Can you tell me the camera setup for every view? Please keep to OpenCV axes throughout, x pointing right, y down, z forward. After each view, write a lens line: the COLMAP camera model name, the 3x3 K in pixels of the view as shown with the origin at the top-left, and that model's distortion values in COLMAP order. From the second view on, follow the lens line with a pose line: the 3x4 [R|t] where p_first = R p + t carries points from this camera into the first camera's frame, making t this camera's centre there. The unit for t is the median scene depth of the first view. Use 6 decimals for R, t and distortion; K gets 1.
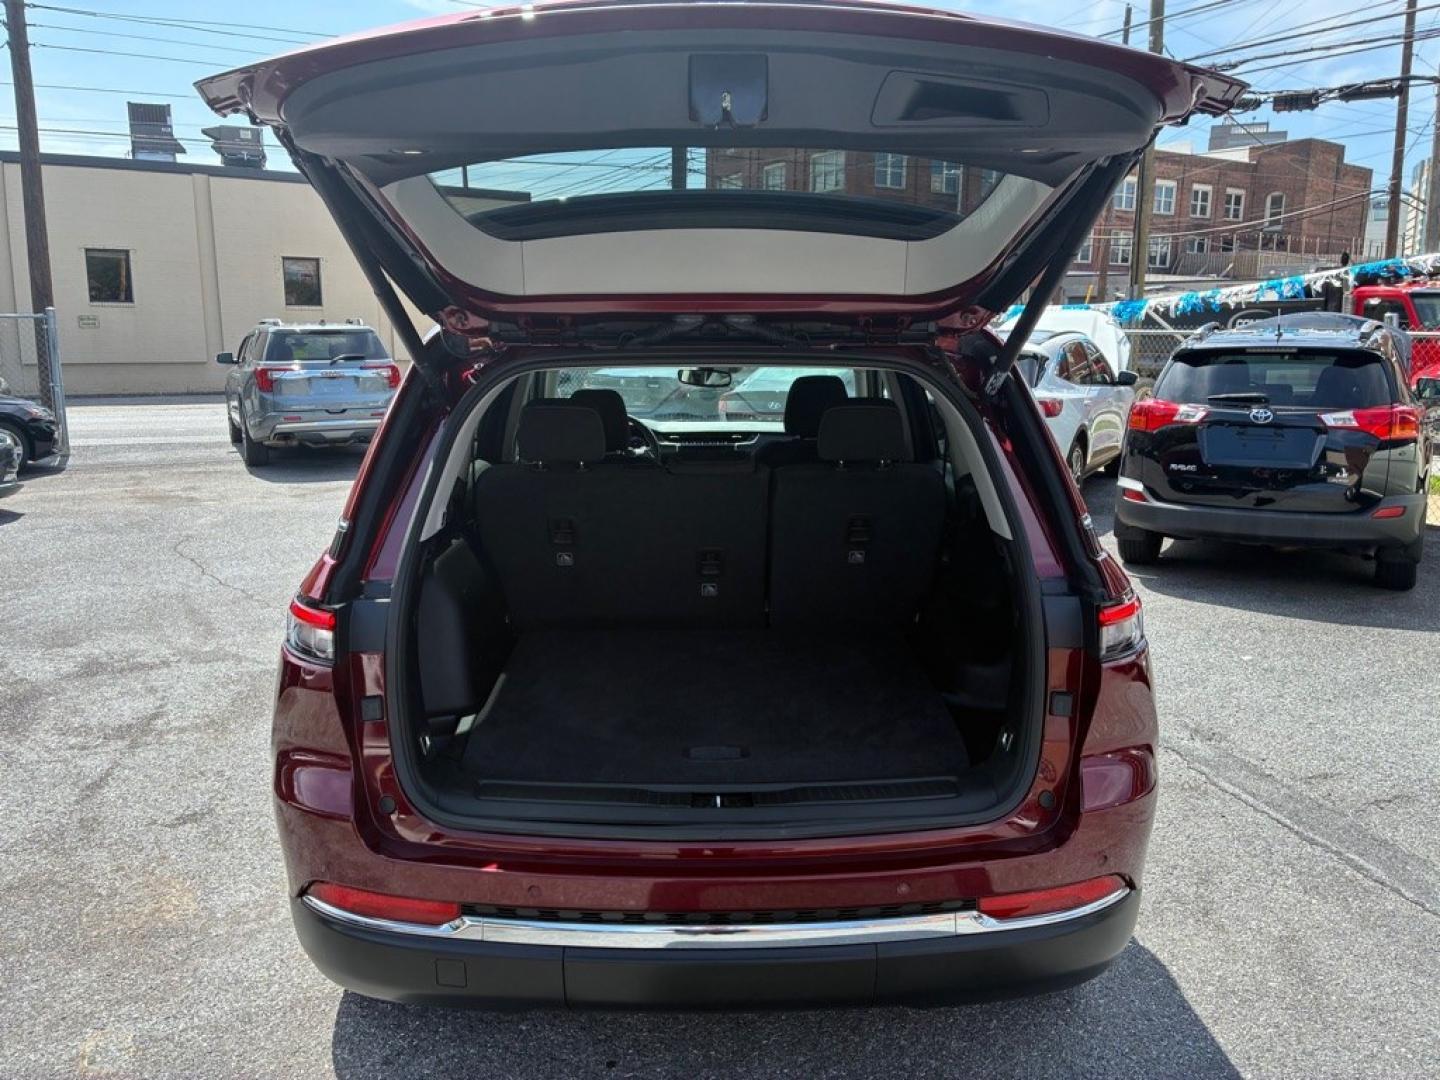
lens RADIAL K [[1064.3, 0, 720.0], [0, 1064.3, 540.0], [0, 0, 1]] dist [0.026039, -0.004865]
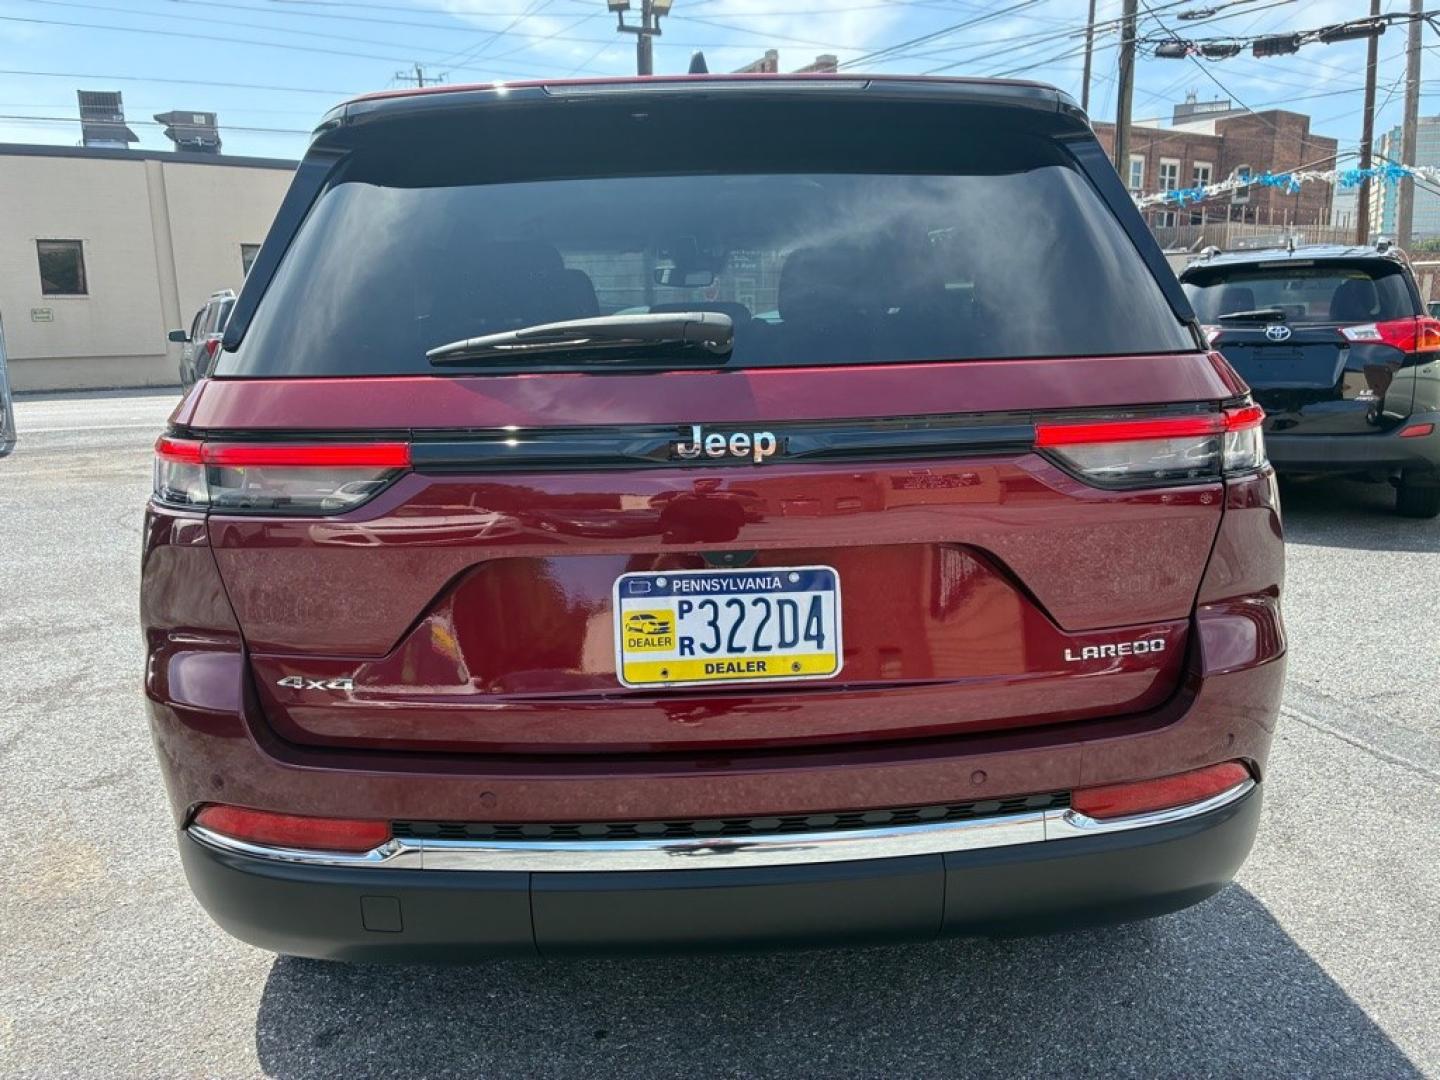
lens RADIAL K [[1055.6, 0, 720.0], [0, 1055.6, 540.0], [0, 0, 1]] dist [0.062465, -0.069168]
pose [[0.999361, -0.029115, 0.020735, -0.010075], [0.028985, 0.999558, 0.006532, 0.067745], [-0.020916, -0.005927, 0.999764, 0.115597]]
